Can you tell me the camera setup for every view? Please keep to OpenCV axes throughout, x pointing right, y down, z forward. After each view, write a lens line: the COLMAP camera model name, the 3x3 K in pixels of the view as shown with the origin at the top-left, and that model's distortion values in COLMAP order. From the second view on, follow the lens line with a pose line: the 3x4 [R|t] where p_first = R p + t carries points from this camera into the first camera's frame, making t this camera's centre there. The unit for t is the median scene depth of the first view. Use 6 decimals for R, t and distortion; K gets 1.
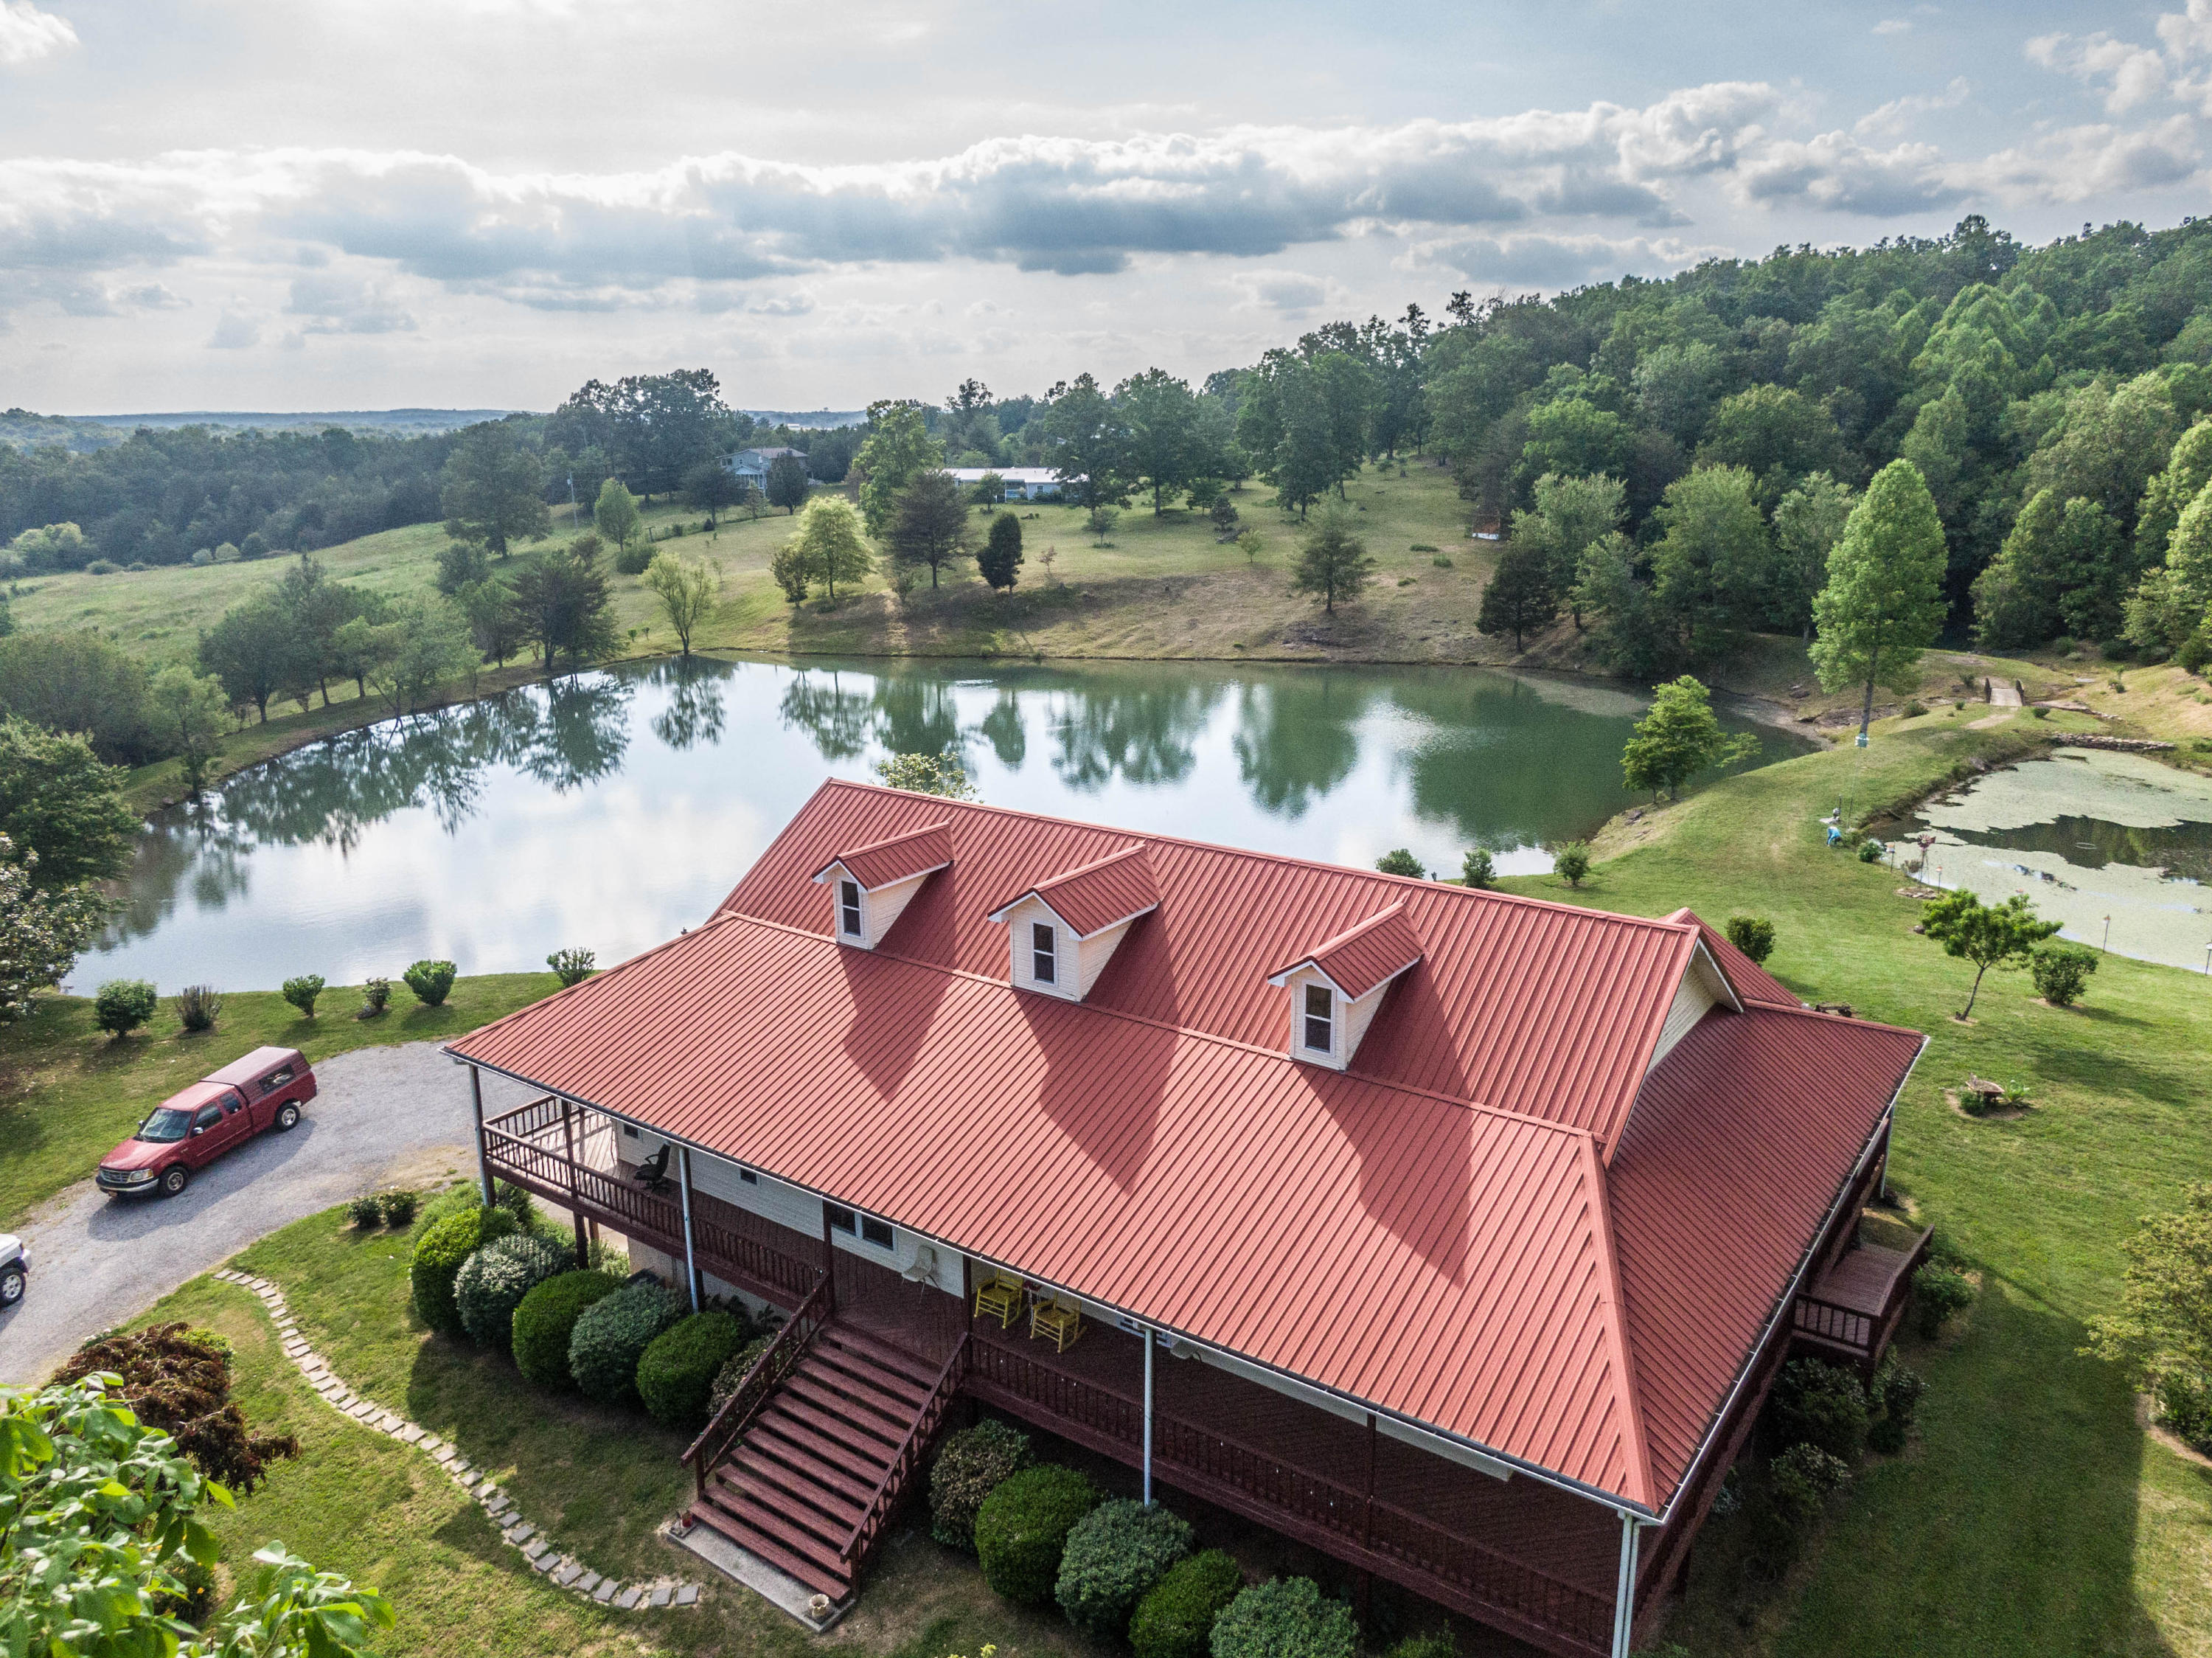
lens RADIAL K [[1572.7, 0, 1102.4], [0, 1572.7, 834.6], [0, 0, 1]] dist [0.012736, -0.030316]
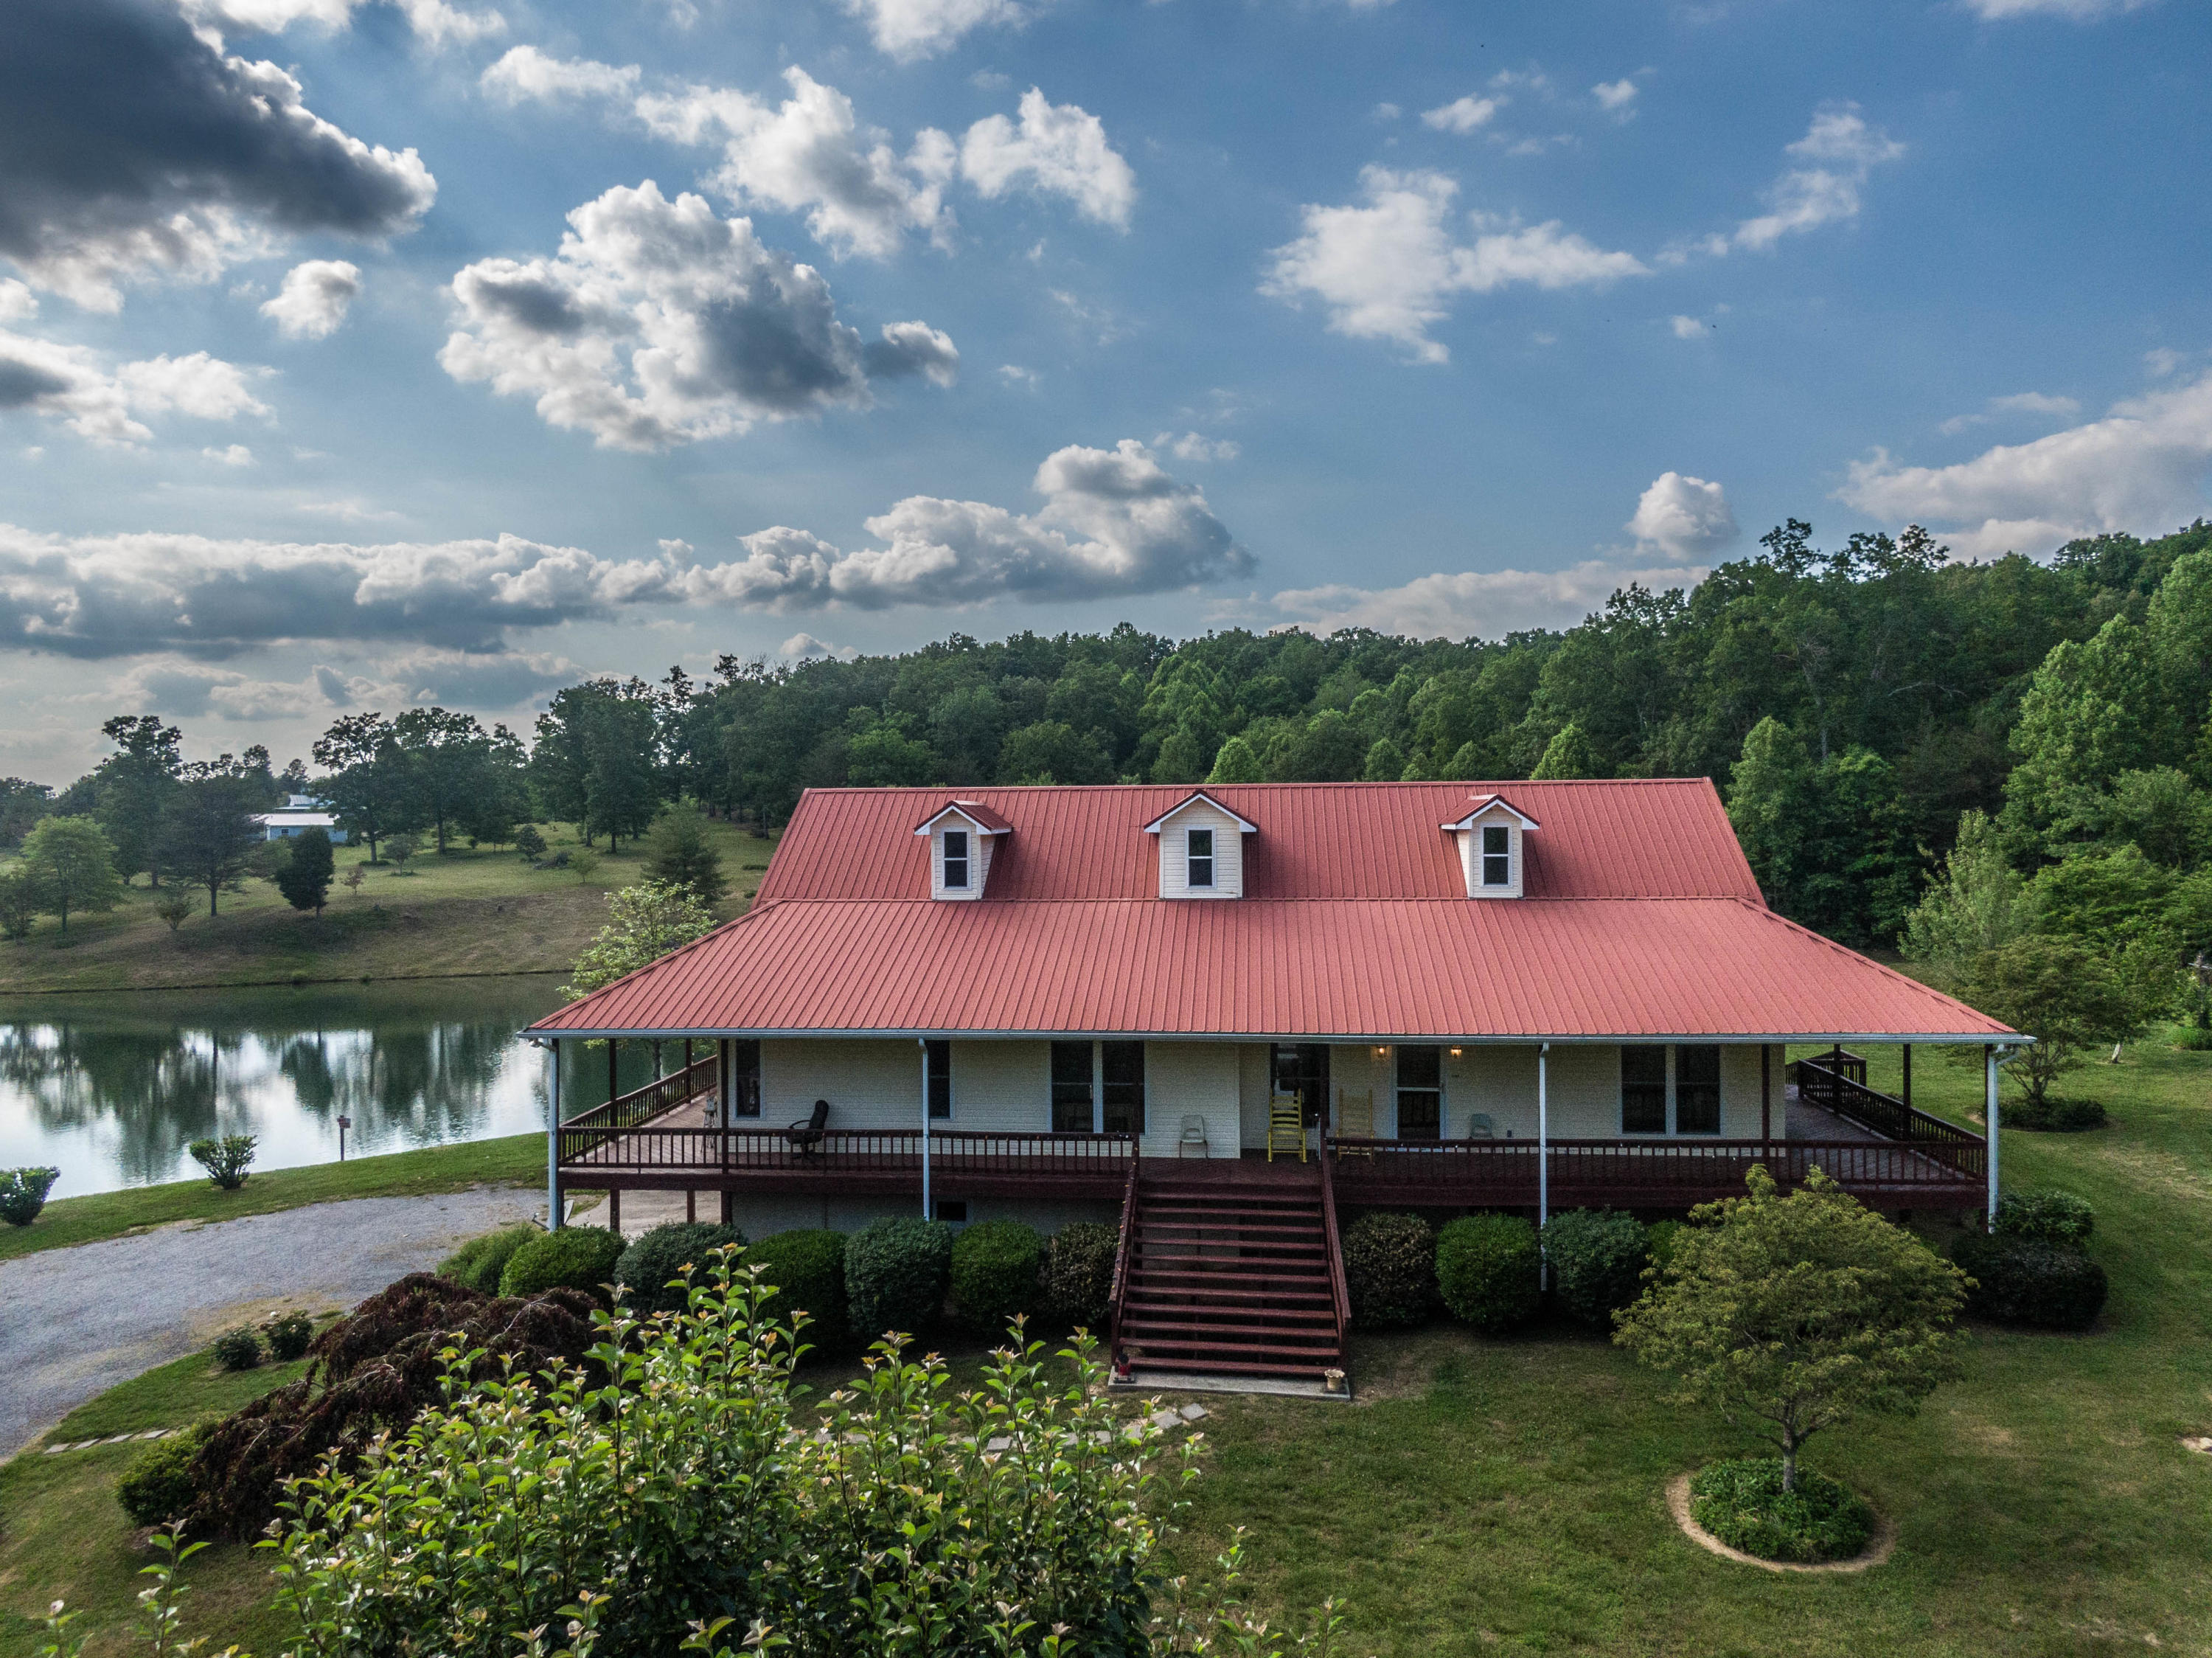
lens RADIAL K [[1572.7, 0, 1106.0], [0, 1572.7, 813.8], [0, 0, 1]] dist [0.012736, -0.030316]
pose [[0.865255, 0.004914, 0.501309, -0.118332], [0.128383, 0.964437, -0.231040, 0.053630], [-0.484616, 0.264268, 0.833853, 0.024443]]
